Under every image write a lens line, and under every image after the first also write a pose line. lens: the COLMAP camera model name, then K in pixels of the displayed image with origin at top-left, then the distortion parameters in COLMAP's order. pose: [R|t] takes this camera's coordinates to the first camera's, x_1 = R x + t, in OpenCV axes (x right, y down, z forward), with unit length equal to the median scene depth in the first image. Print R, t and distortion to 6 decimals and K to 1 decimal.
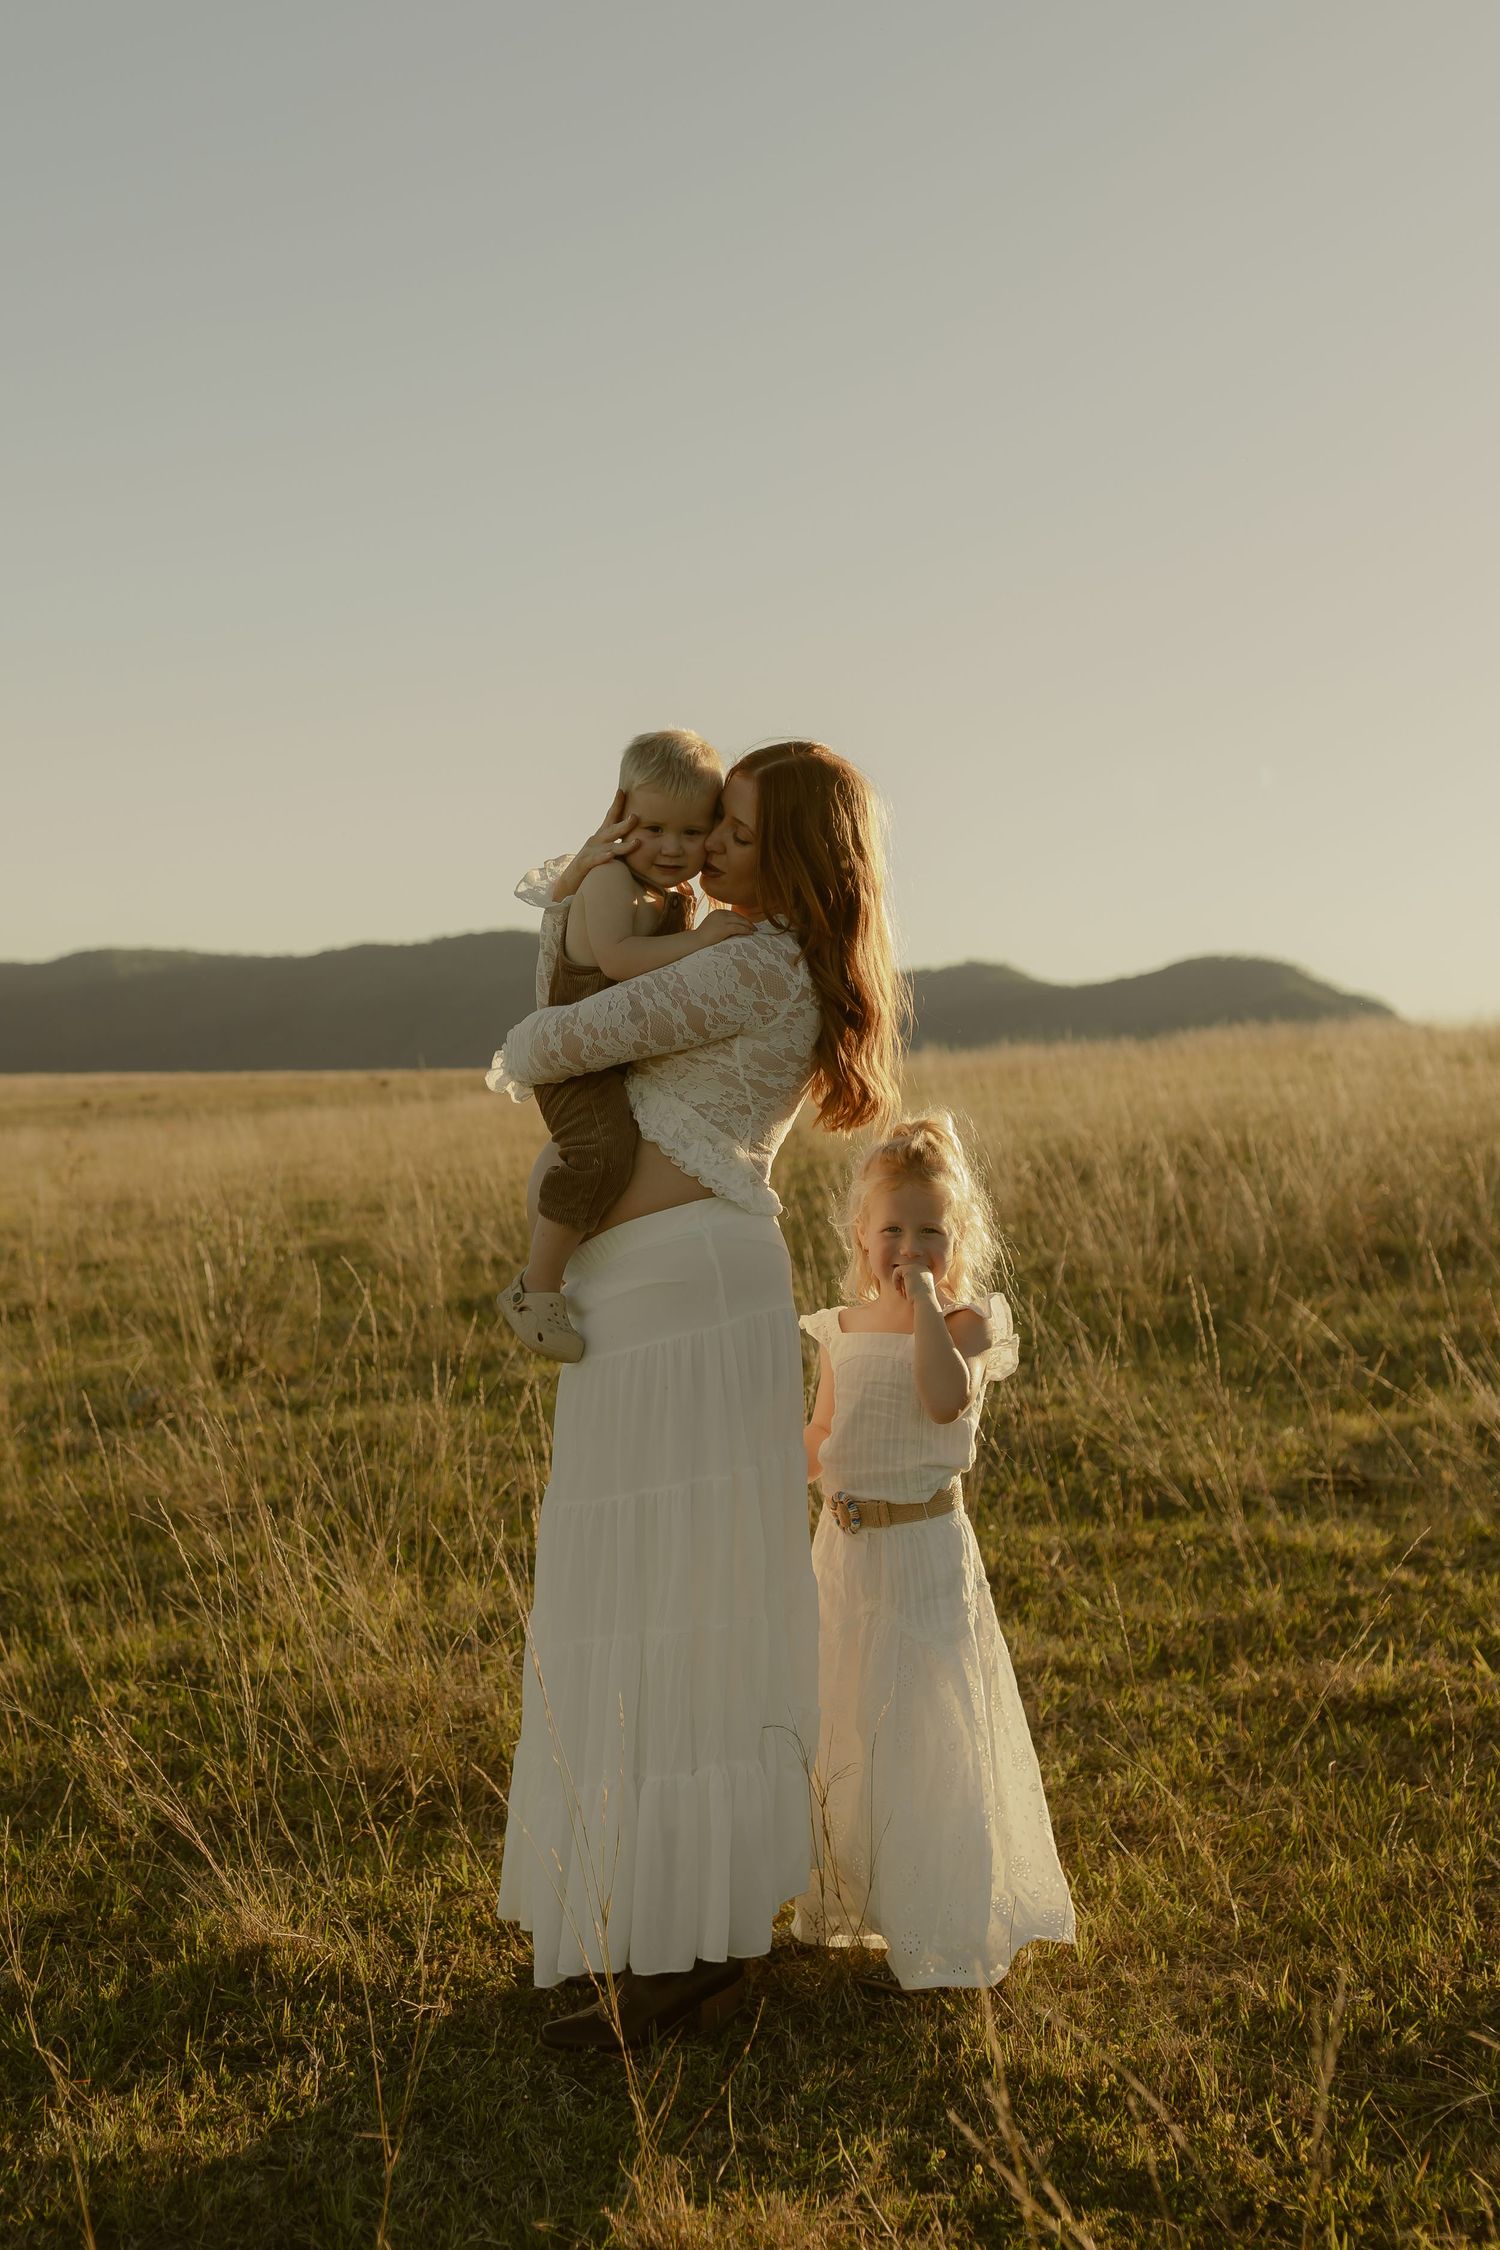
lens RADIAL K [[2308.2, 0, 742.8], [0, 2308.2, 1121.5], [0, 0, 1]] dist [-0.012044, 0.000000]
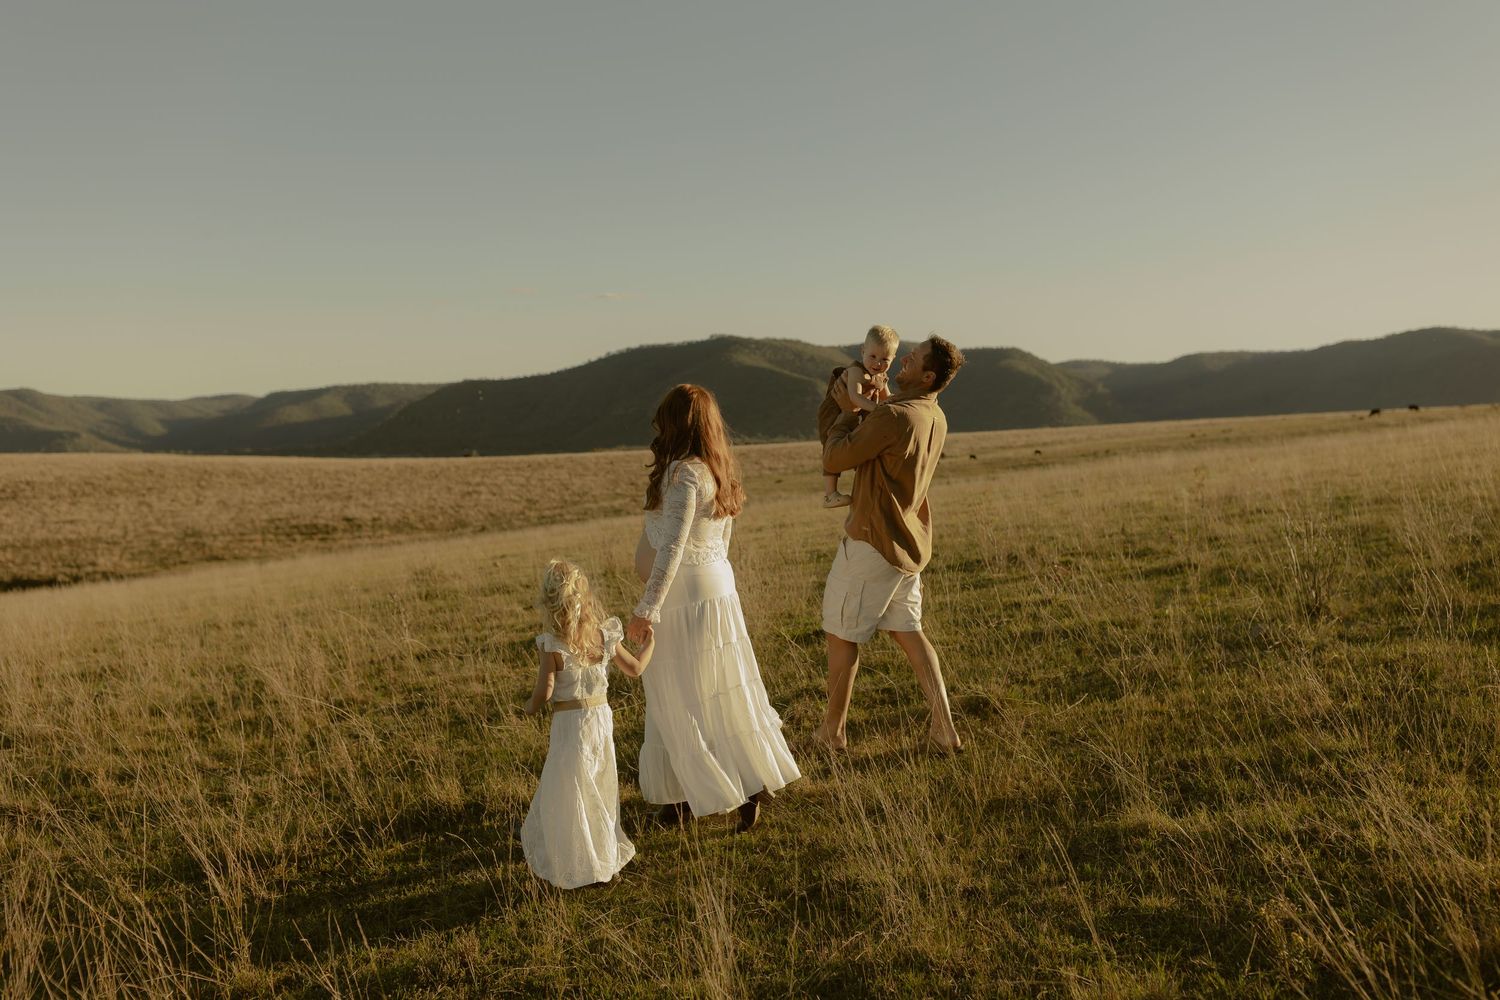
lens RADIAL K [[1538.8, 0, 749.9], [0, 1538.8, 497.9], [0, 0, 1]] dist [-0.012044, 0.000000]
pose [[0.832152, -0.037189, -0.553299, 0.103579], [0.040238, 0.999168, -0.006641, 0.033831], [0.553086, -0.016737, 0.832956, -0.247434]]
